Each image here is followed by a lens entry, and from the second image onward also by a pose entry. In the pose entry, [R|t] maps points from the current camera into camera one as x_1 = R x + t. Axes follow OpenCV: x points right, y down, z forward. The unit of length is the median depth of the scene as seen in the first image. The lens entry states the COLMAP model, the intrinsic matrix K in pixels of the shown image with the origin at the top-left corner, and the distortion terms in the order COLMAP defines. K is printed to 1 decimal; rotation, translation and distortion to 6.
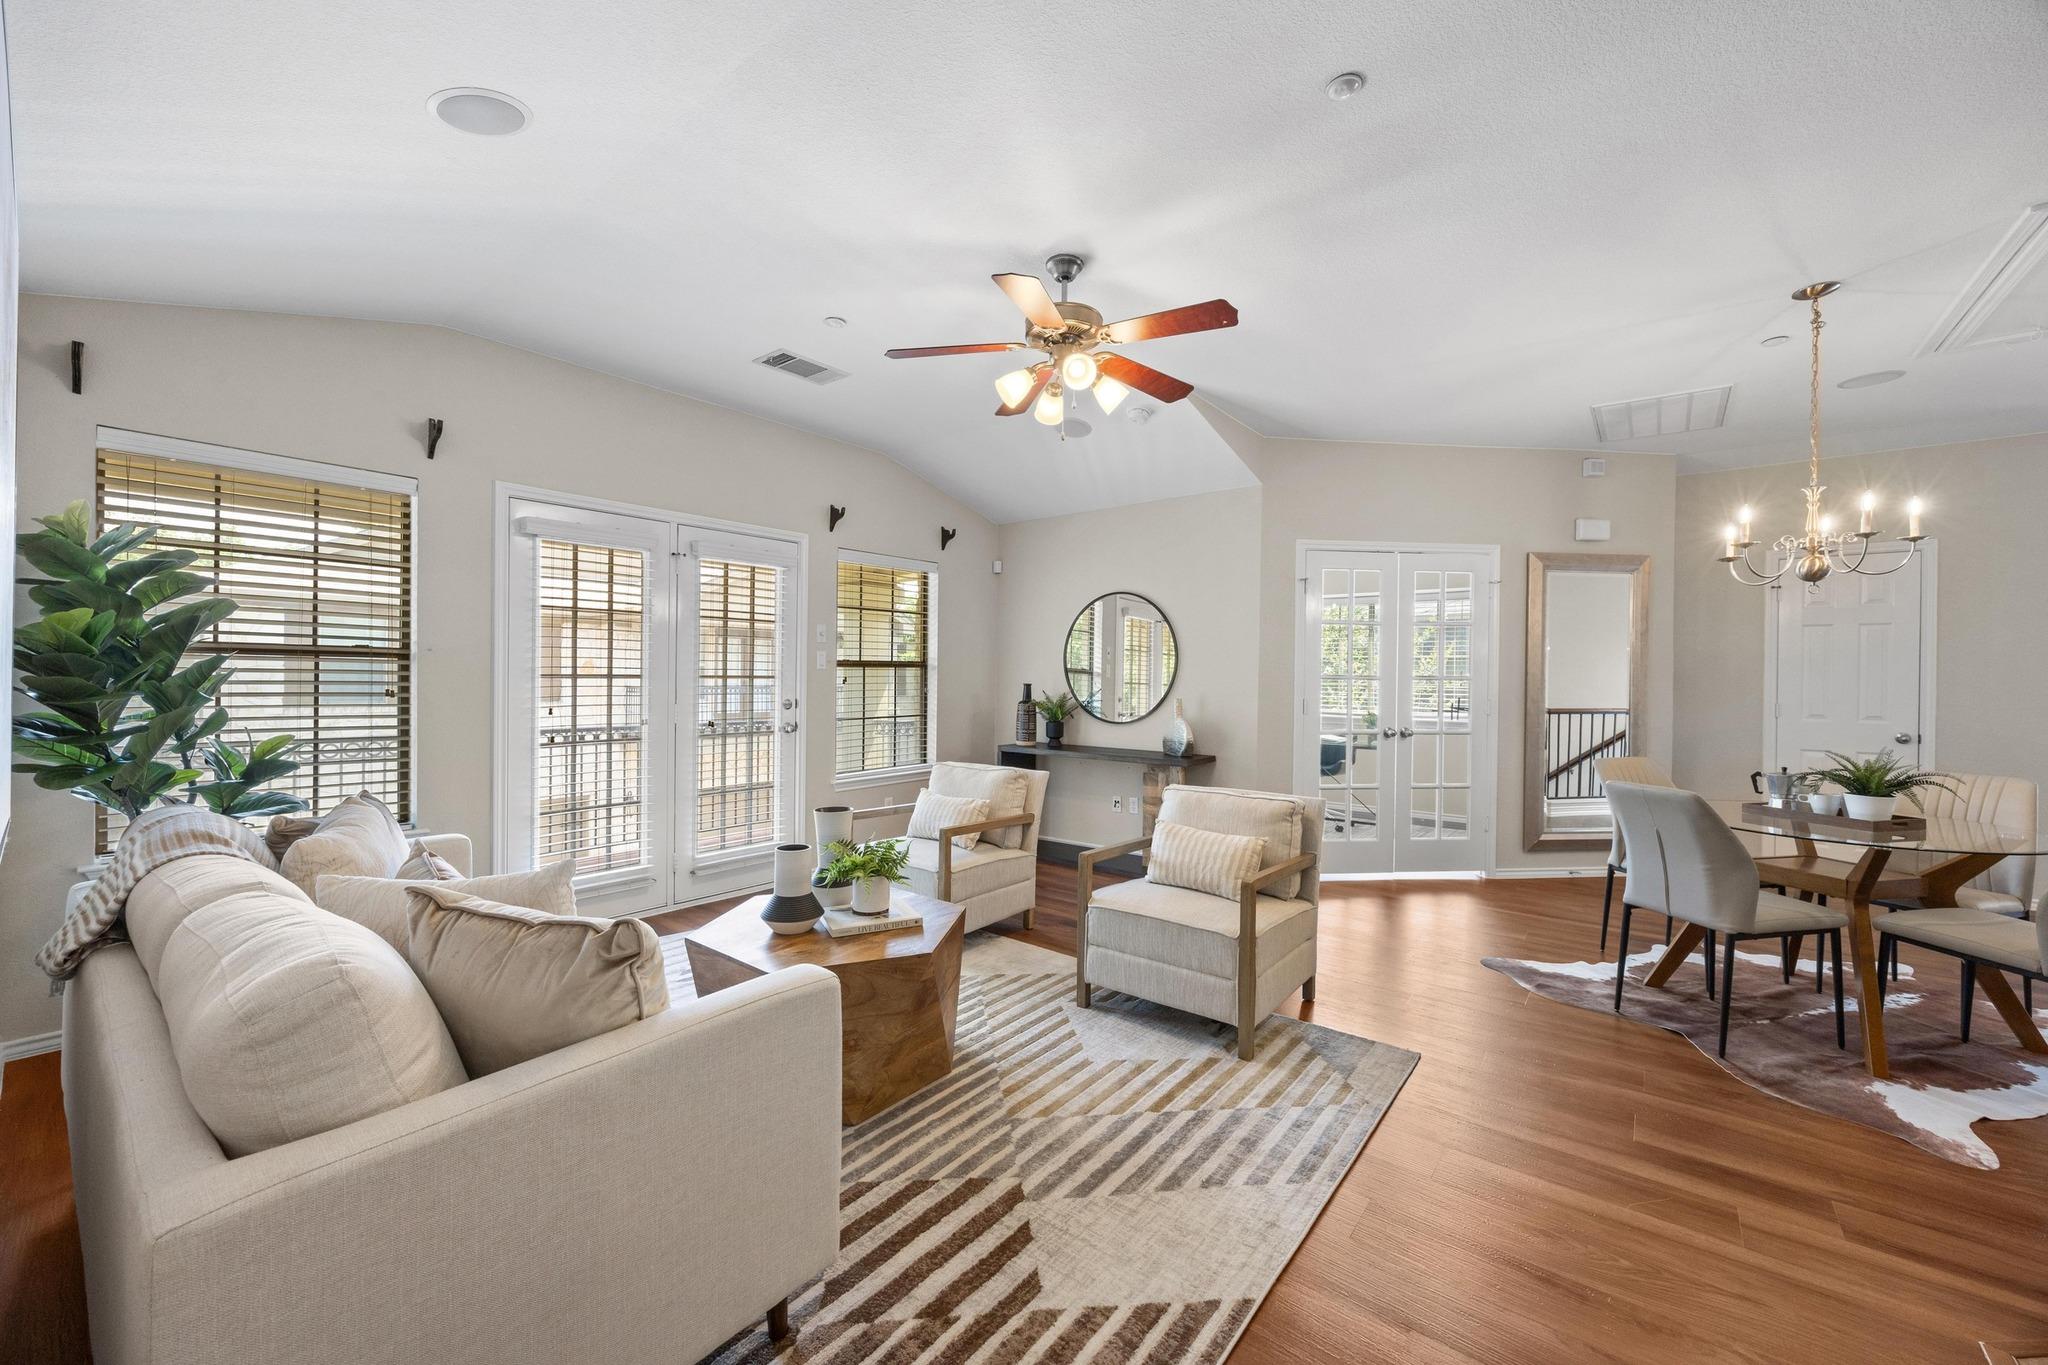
lens RADIAL K [[794.4, 0, 1023.1], [0, 794.4, 681.8], [0, 0, 1]] dist [0.001707, 0.000054]
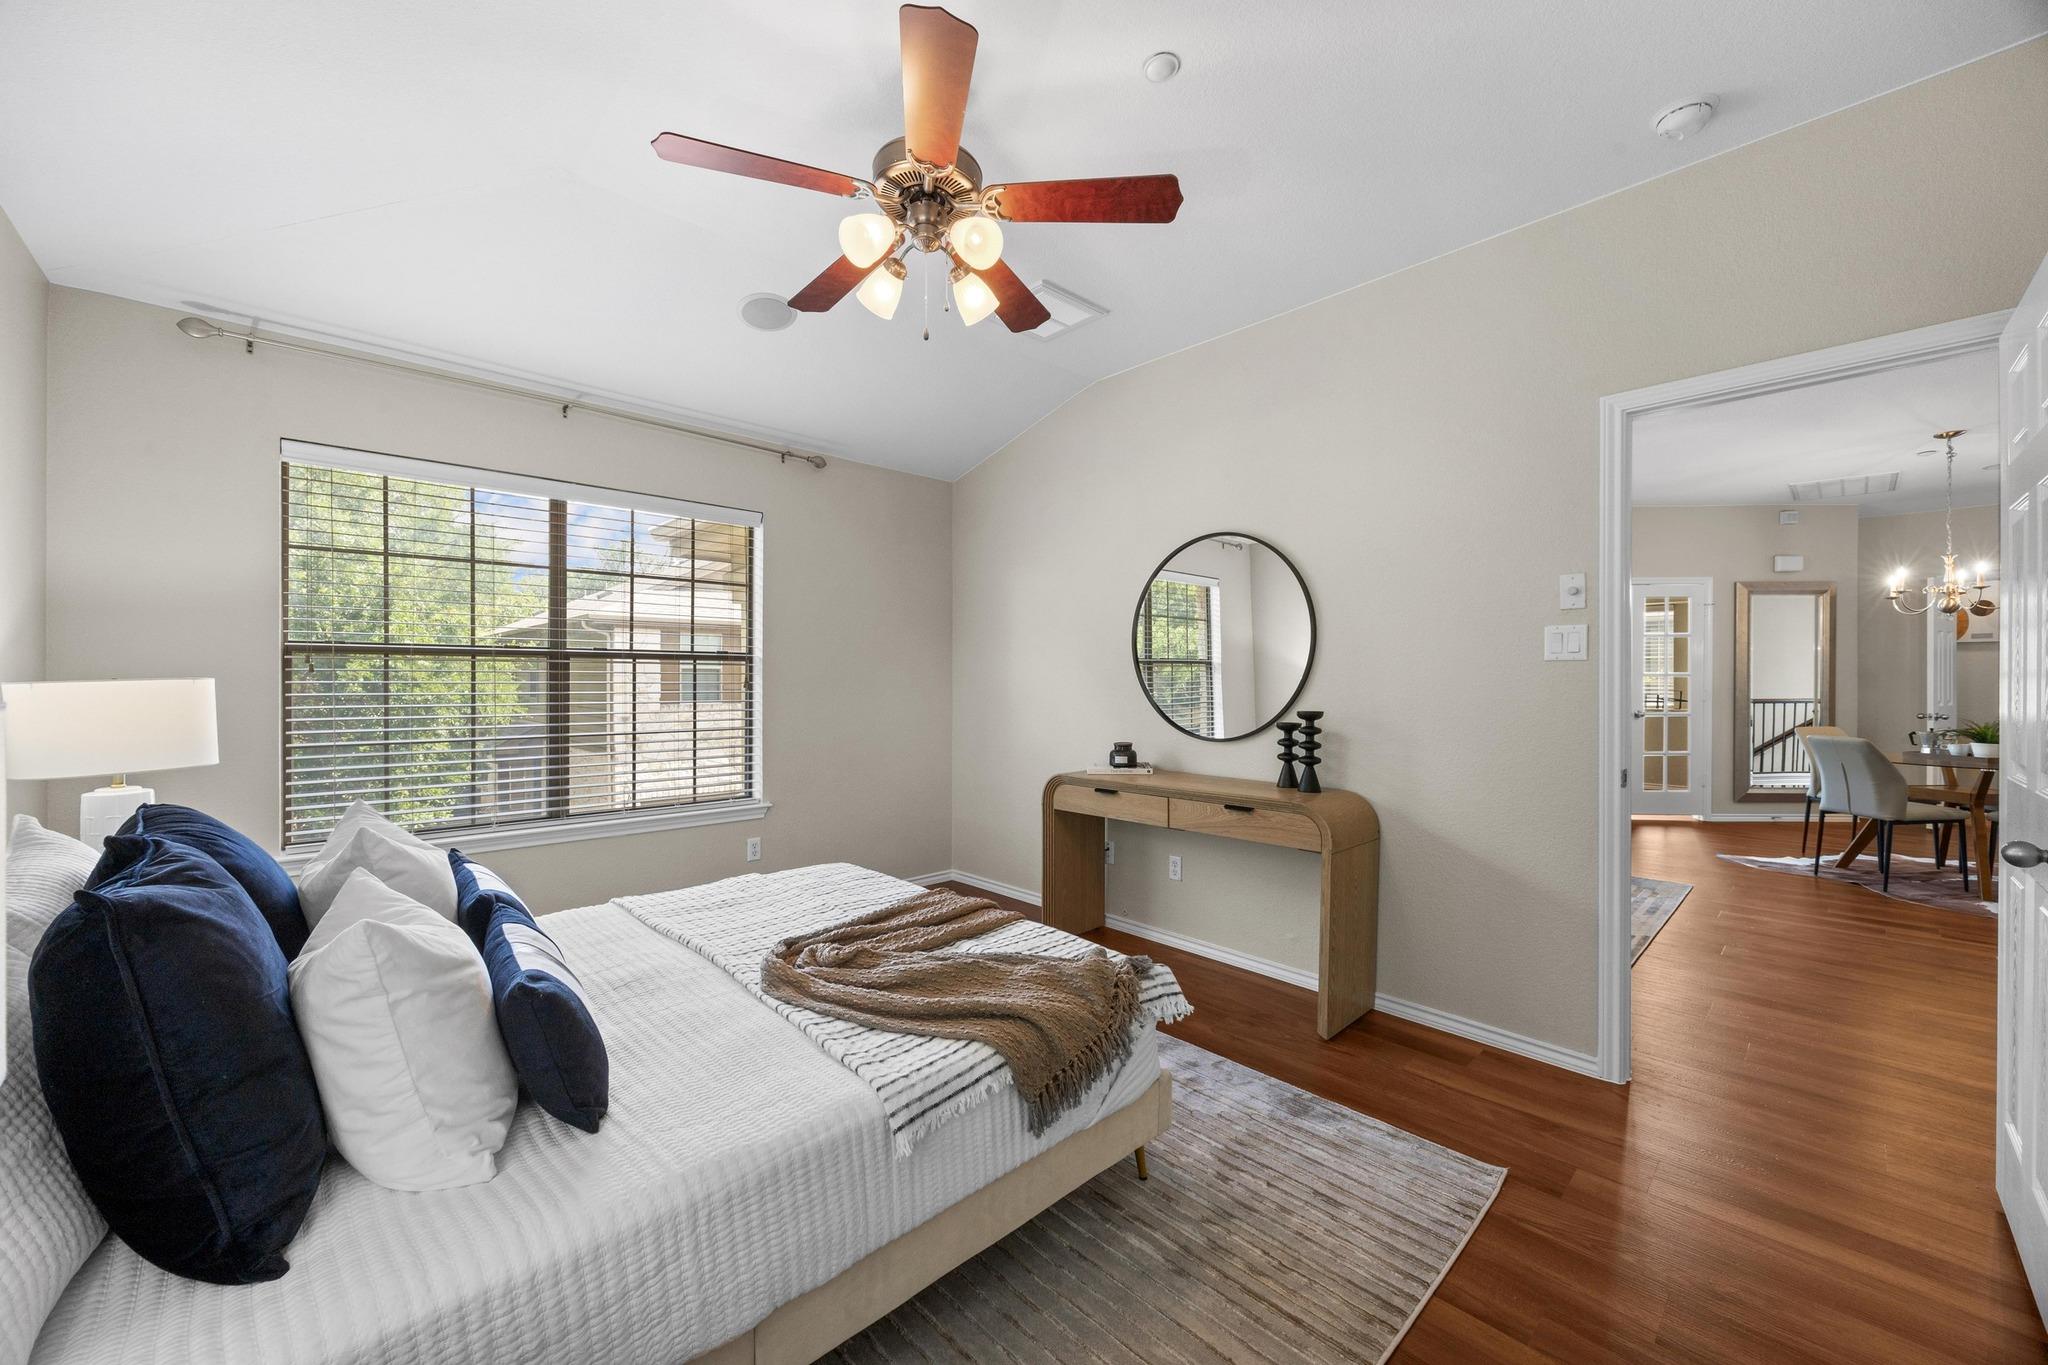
lens RADIAL K [[782.4, 0, 1018.3], [0, 782.4, 683.8], [0, 0, 1]] dist [-0.001405, -0.000003]
pose [[0.989714, -0.009112, -0.142766, -0.650575], [0.009178, 0.999958, -0.000195, 0.001654], [0.142762, -0.001118, 0.989756, -0.833407]]
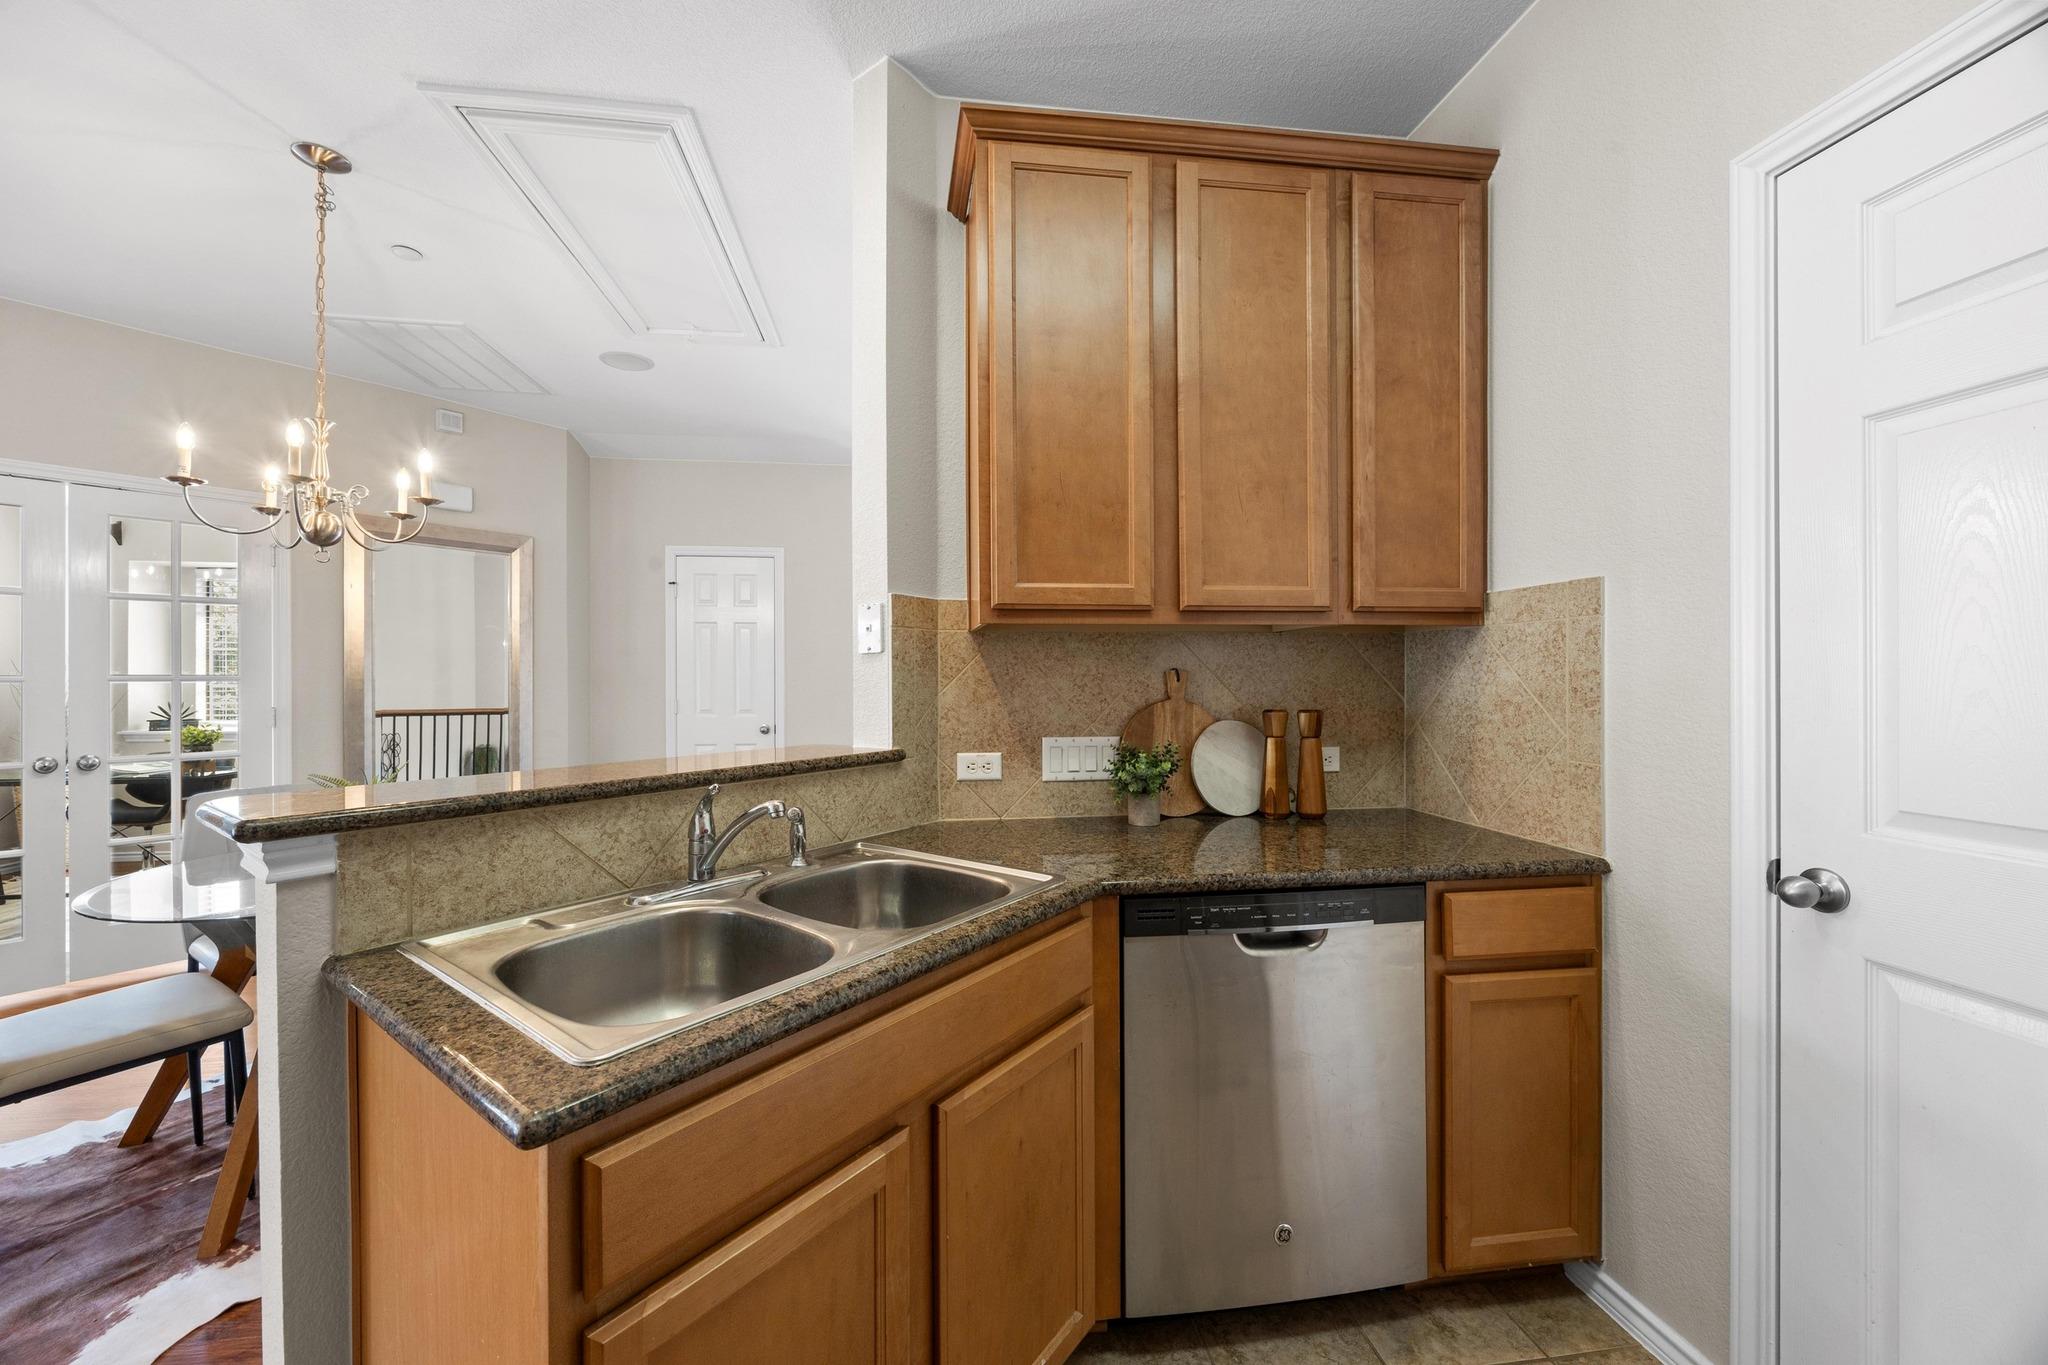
lens RADIAL K [[779.3, 0, 1016.1], [0, 779.3, 679.4], [0, 0, 1]] dist [-0.002745, -0.000245]
pose [[0.695640, -0.013073, 0.718271, 0.904160], [0.013664, 0.999894, 0.004965, 0.004464], [-0.718260, 0.006360, 0.695745, 0.026468]]
